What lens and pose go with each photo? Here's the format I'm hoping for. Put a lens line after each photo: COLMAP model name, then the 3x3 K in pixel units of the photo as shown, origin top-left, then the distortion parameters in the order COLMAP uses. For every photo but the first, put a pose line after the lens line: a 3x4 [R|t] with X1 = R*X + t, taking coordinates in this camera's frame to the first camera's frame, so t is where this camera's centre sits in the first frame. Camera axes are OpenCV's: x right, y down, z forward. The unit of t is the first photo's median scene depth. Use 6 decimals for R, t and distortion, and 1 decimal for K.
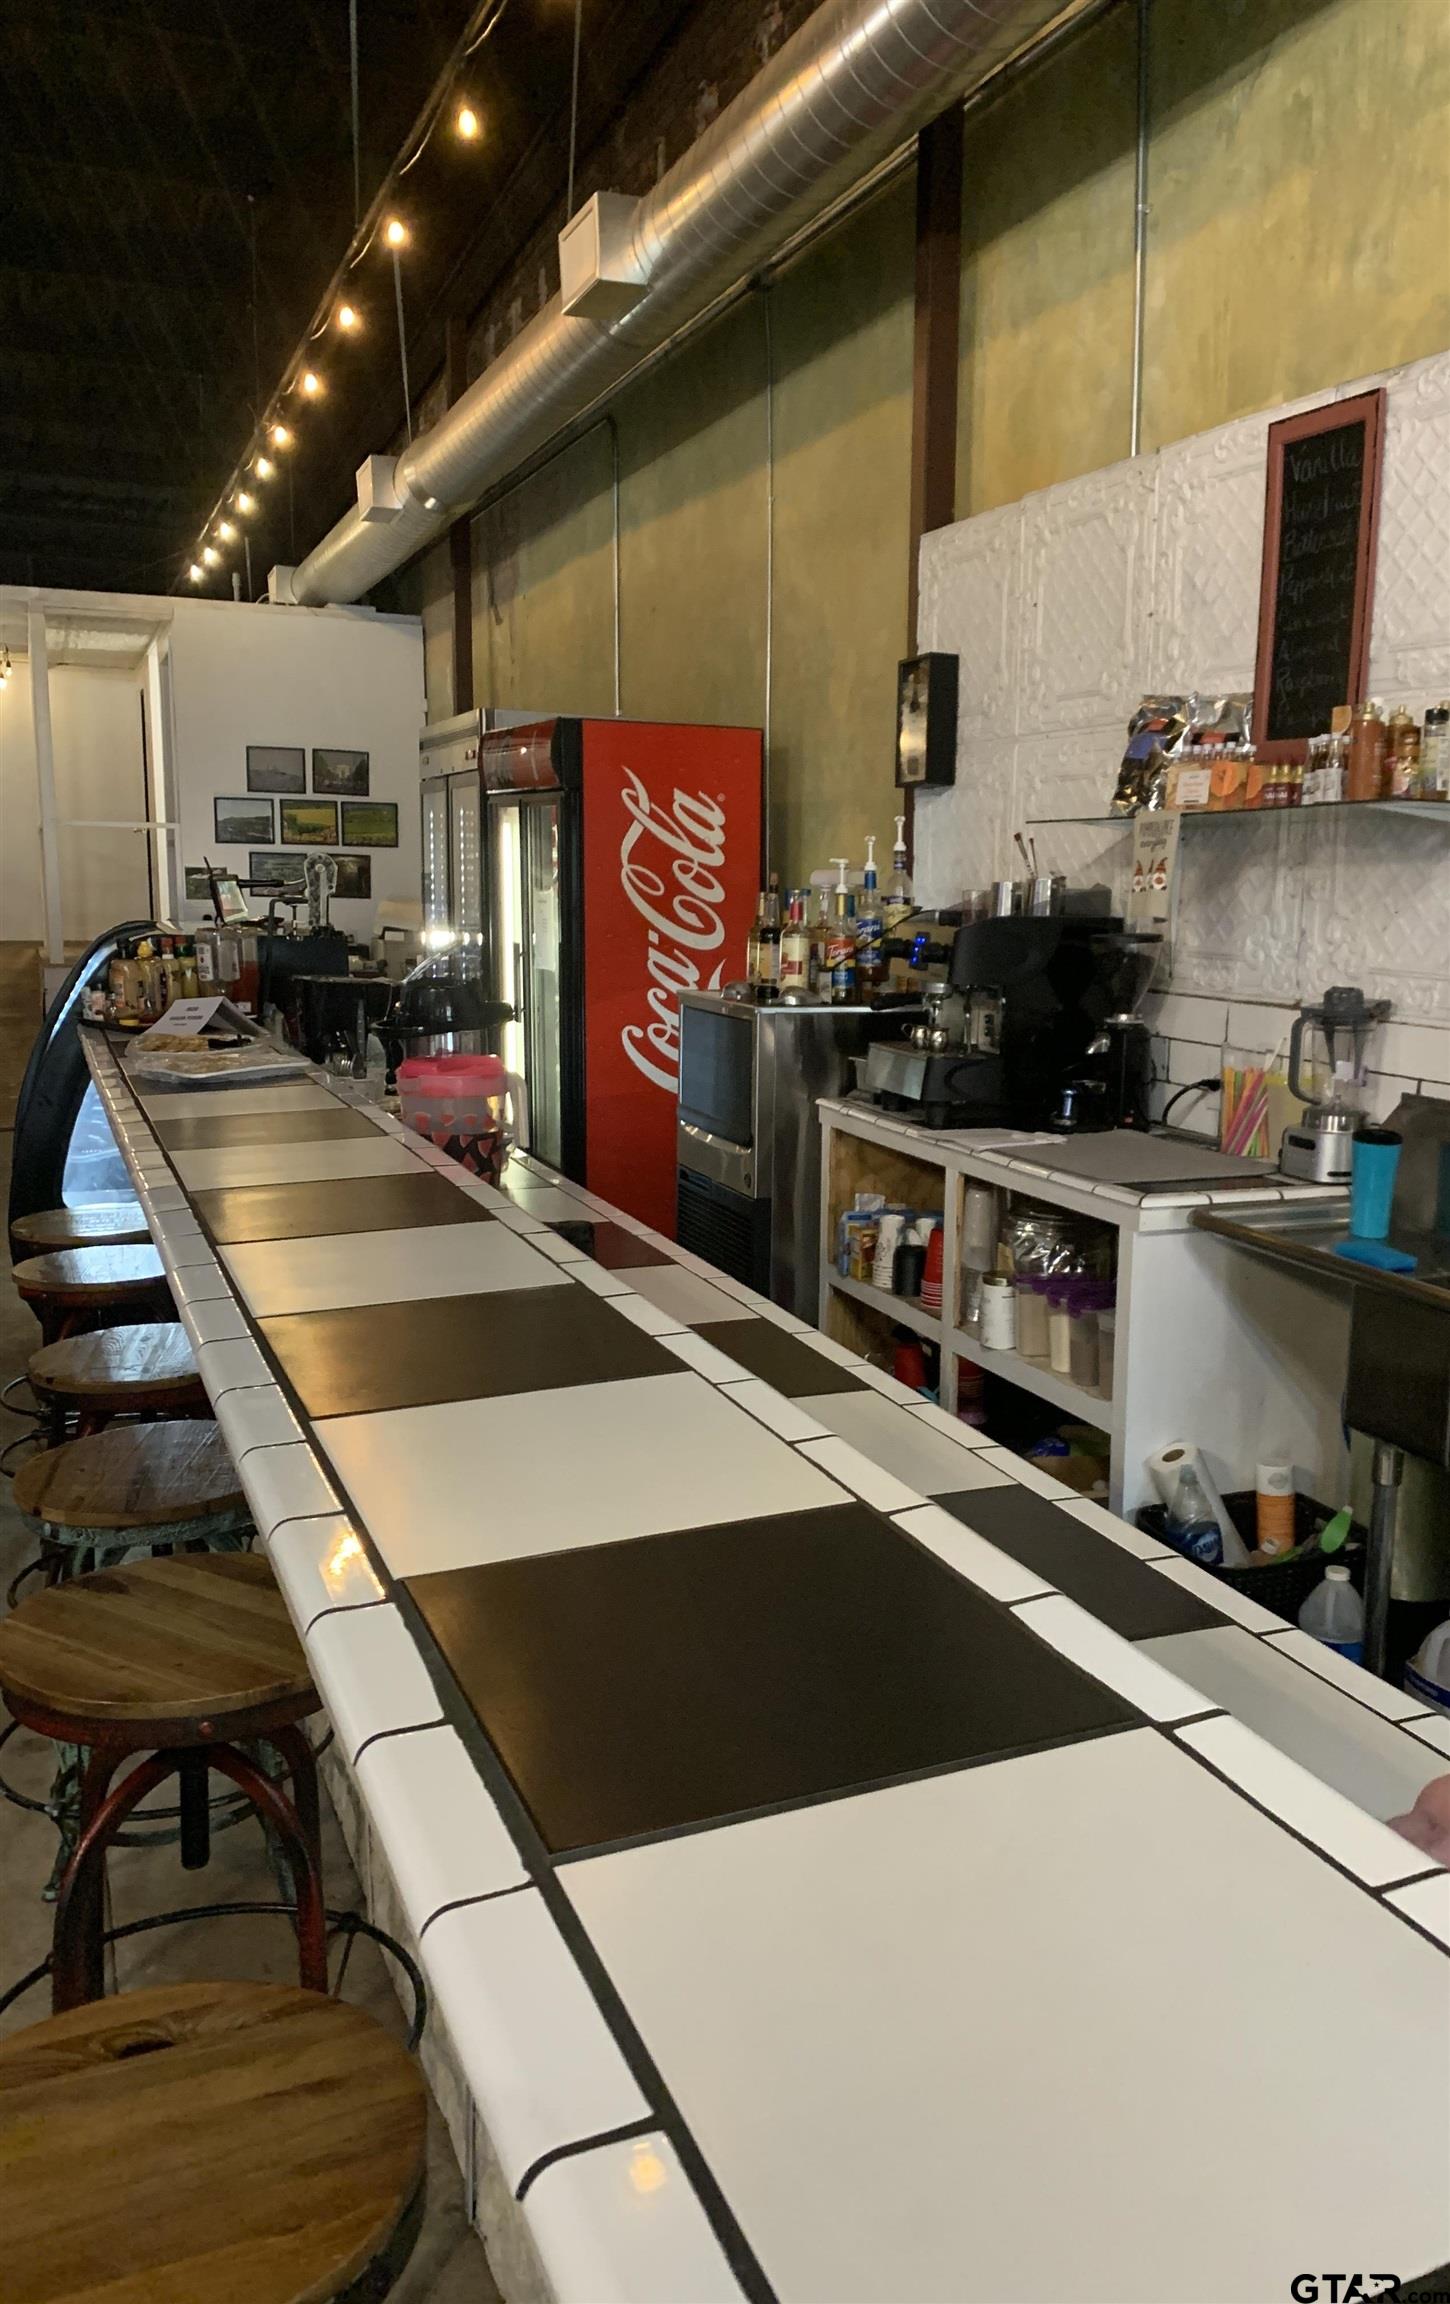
lens RADIAL K [[1832.9, 0, 757.5], [0, 1832.9, 1081.7], [0, 0, 1]] dist [0.073780, -0.028651]
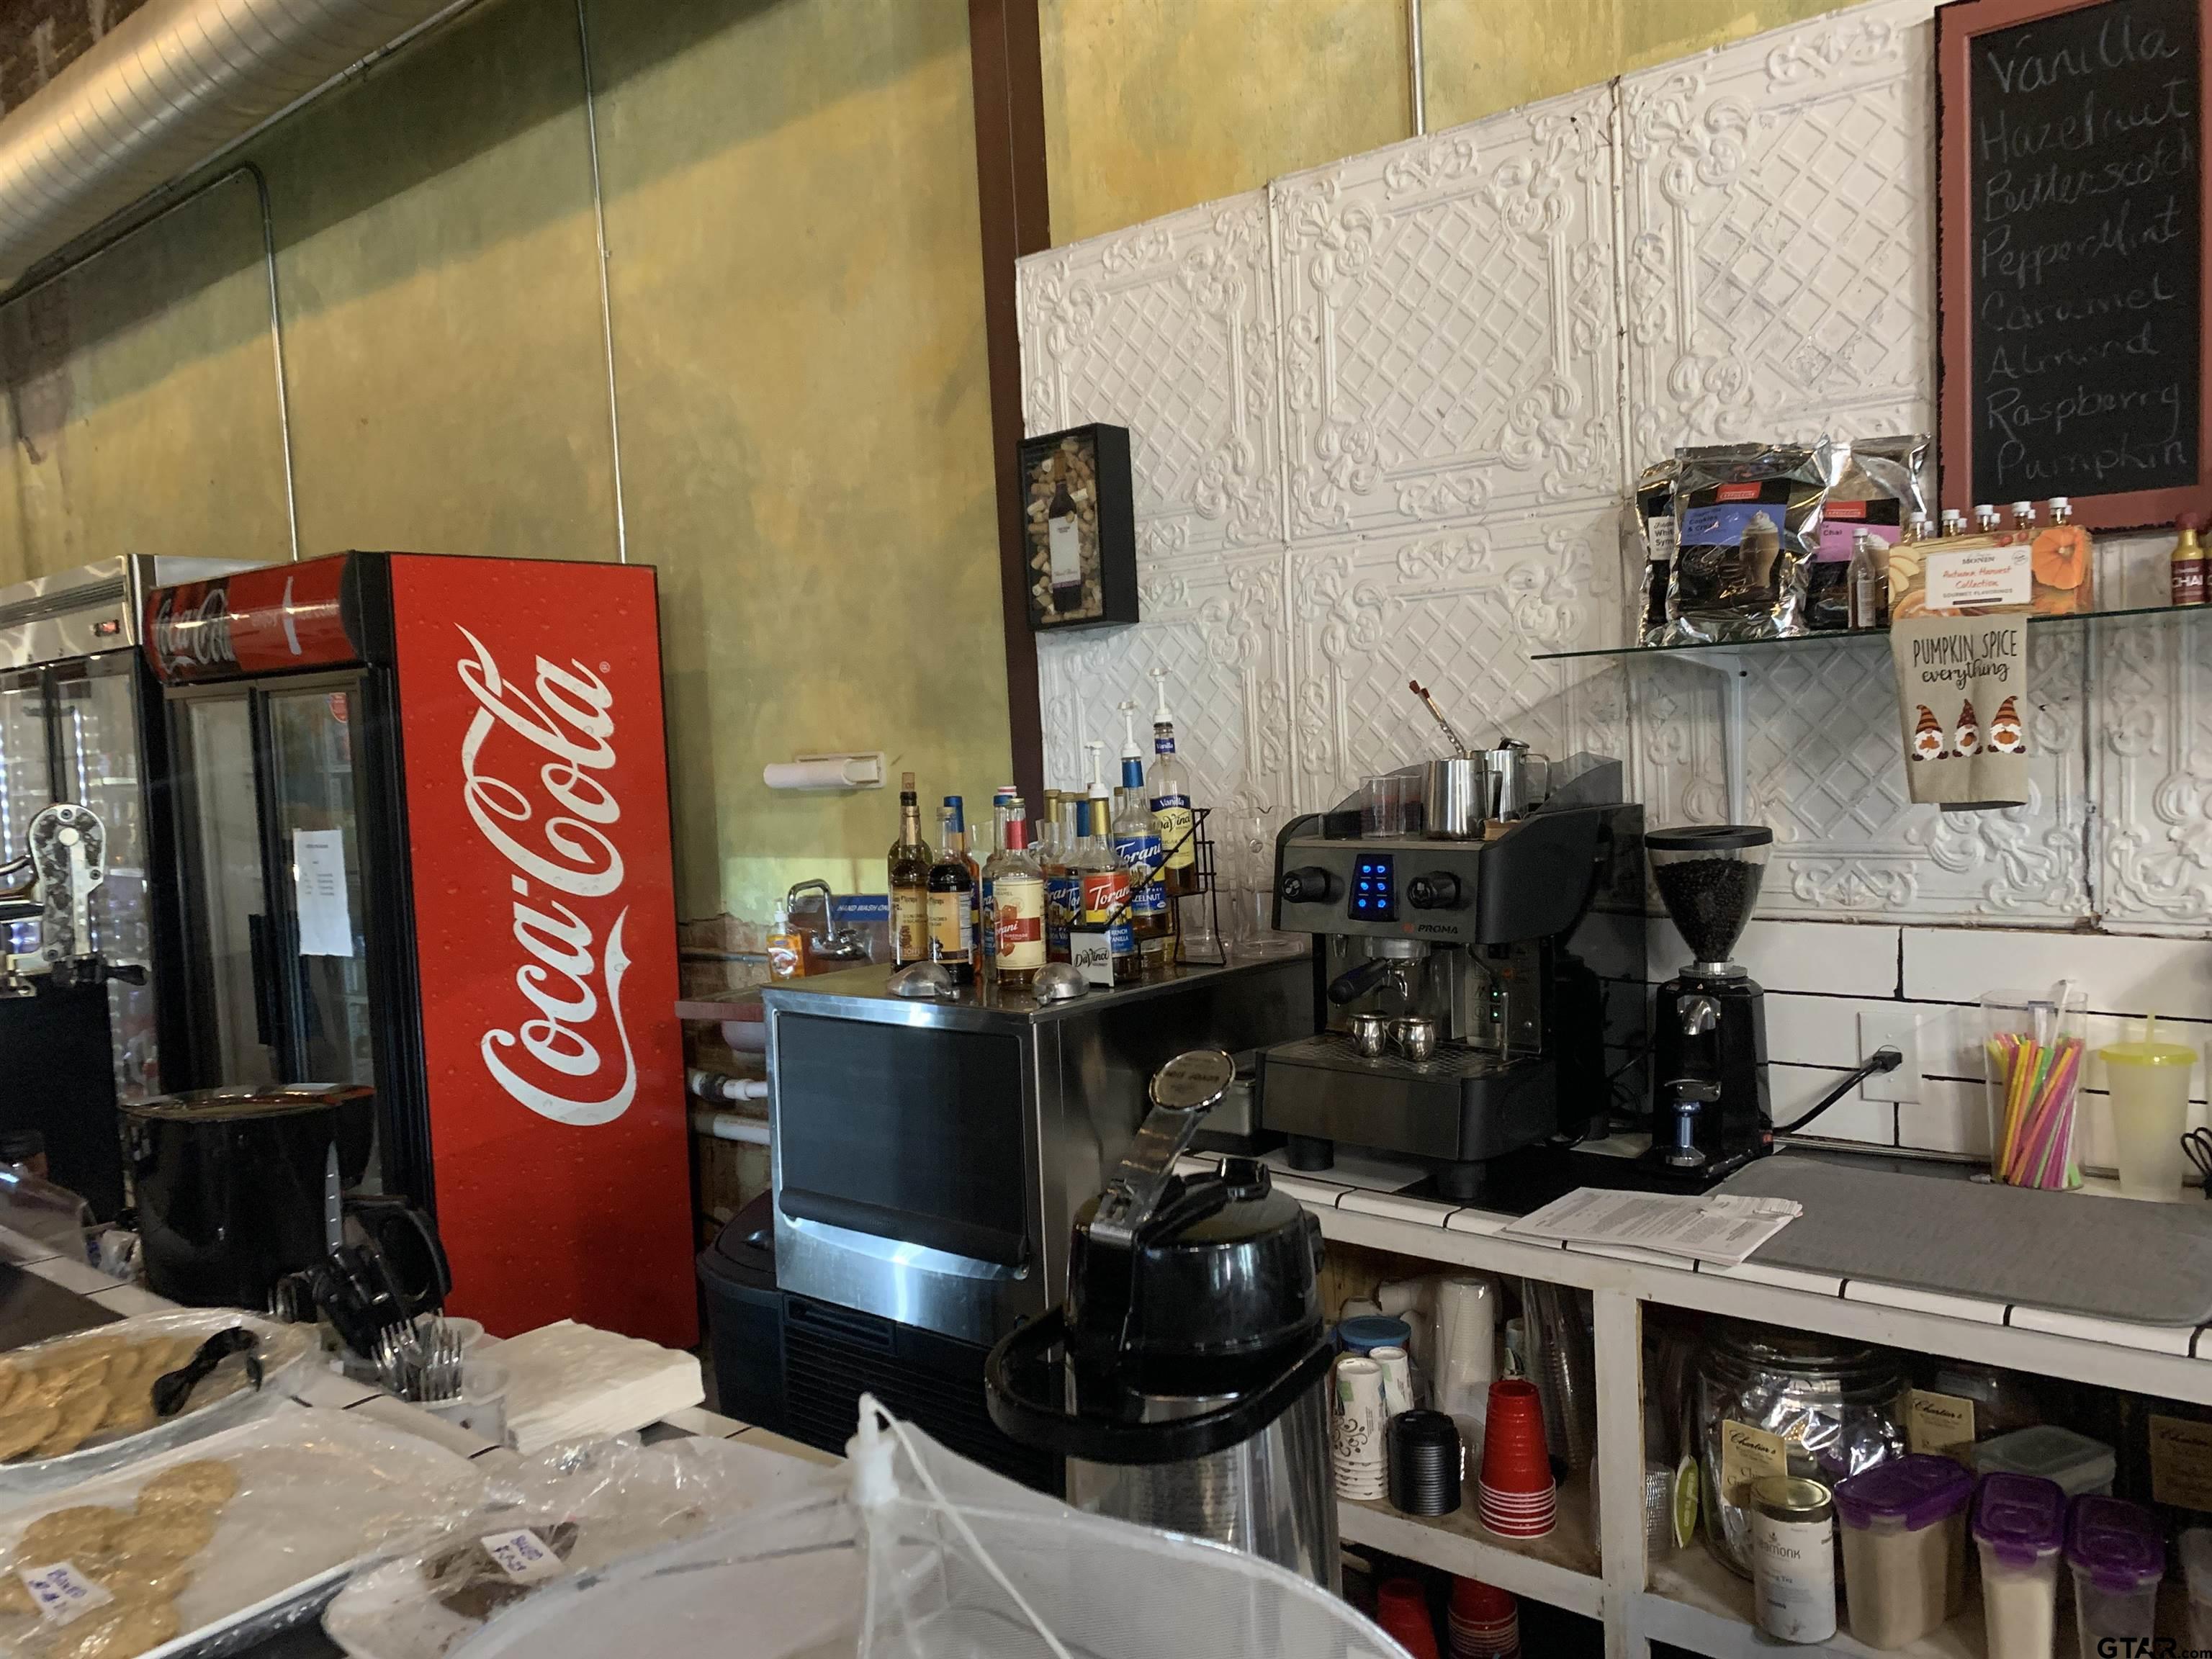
lens RADIAL K [[1688.4, 0, 1108.8], [0, 1688.4, 795.2], [0, 0, 1]] dist [0.026445, -0.030069]
pose [[0.879812, -0.075974, 0.469210, -0.150942], [0.115631, 0.991699, -0.056243, -0.053088], [-0.461042, 0.103739, 0.881294, 0.379558]]
